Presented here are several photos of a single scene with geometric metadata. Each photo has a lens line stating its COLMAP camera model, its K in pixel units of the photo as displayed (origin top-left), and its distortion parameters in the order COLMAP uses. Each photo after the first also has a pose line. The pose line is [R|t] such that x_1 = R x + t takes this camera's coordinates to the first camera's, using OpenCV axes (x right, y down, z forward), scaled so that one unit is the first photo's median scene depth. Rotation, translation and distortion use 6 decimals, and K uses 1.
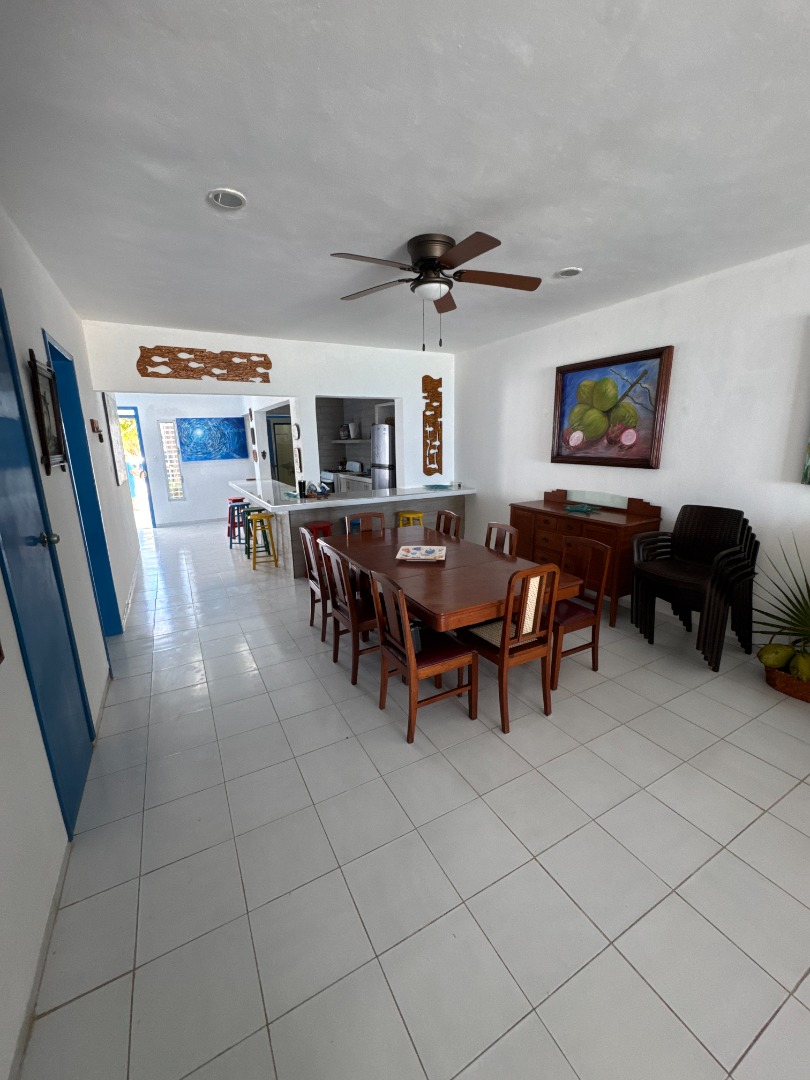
lens RADIAL K [[432.6, 0, 402.2], [0, 432.6, 539.1], [0, 0, 1]] dist [-0.001928, -0.000085]
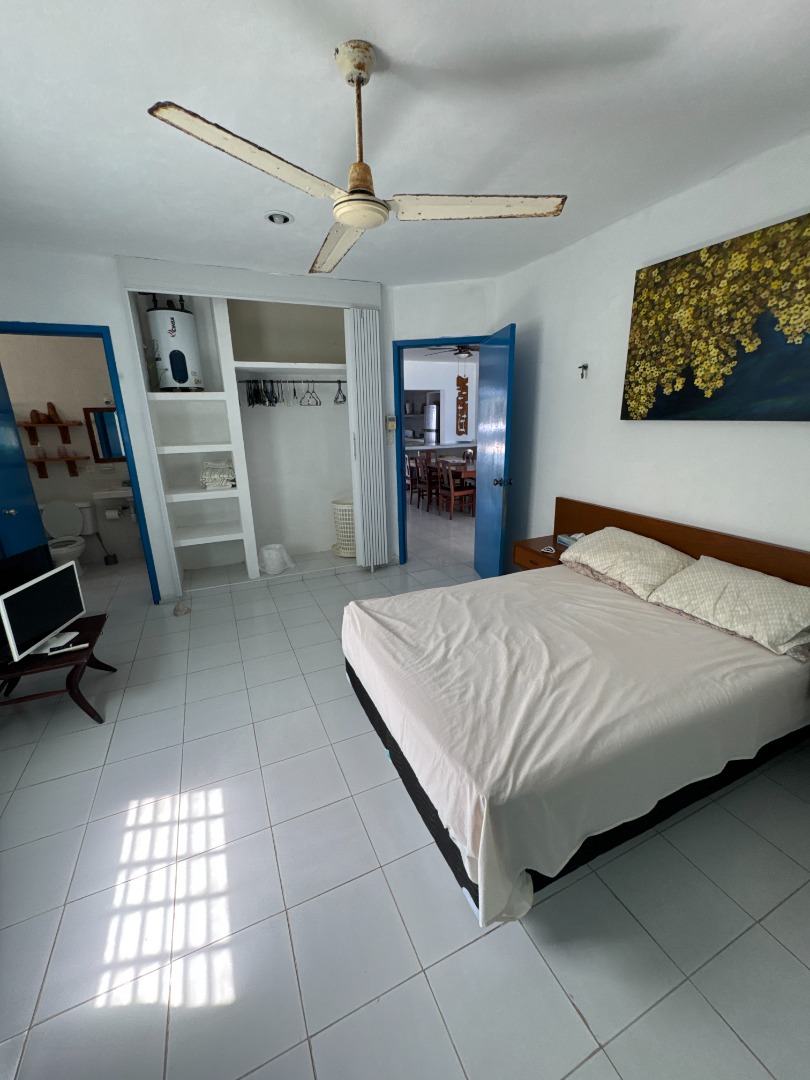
lens RADIAL K [[432.6, 0, 402.0], [0, 432.6, 538.8], [0, 0, 1]] dist [-0.001928, -0.000085]
pose [[0.997665, 0.014817, -0.066664, -0.044429], [-0.011387, 0.998606, 0.051539, 0.173364], [0.067335, -0.050660, 0.996443, -0.728596]]
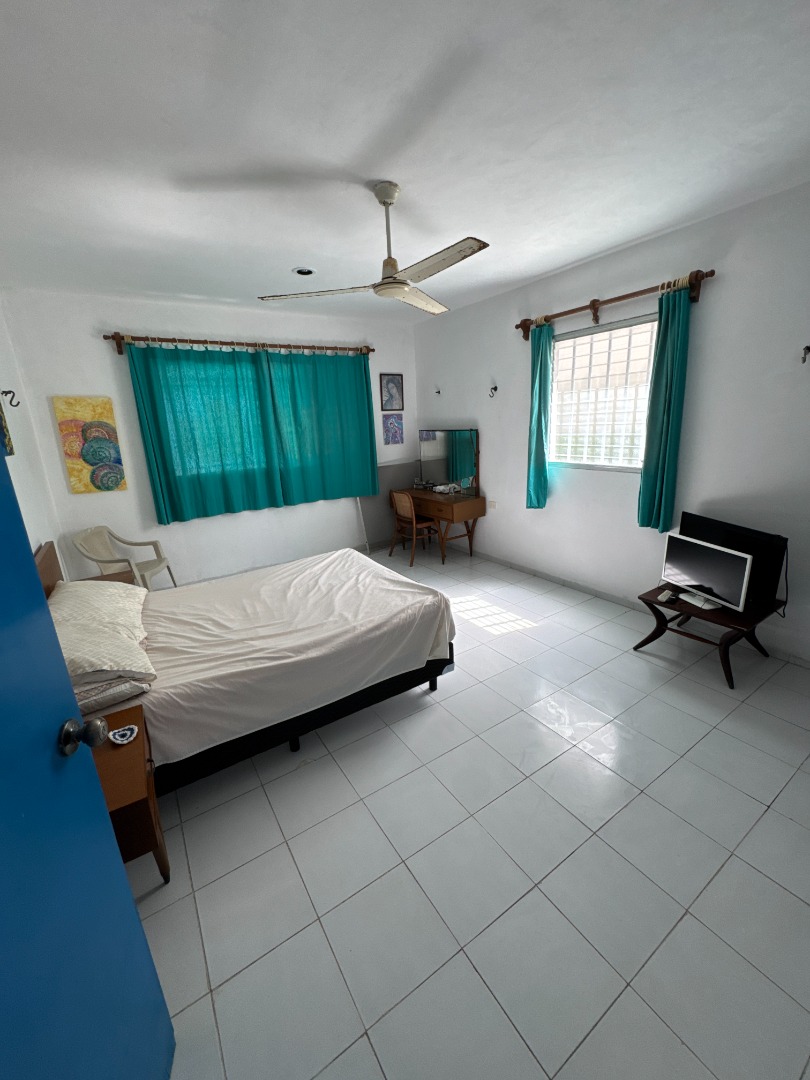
lens RADIAL K [[432.6, 0, 400.3], [0, 432.6, 535.5], [0, 0, 1]] dist [-0.001928, -0.000085]
pose [[-0.995154, 0.077592, -0.060398, -0.078973], [0.039628, 0.878641, 0.475835, -0.477639], [0.089989, 0.471136, -0.877458, 1.964091]]
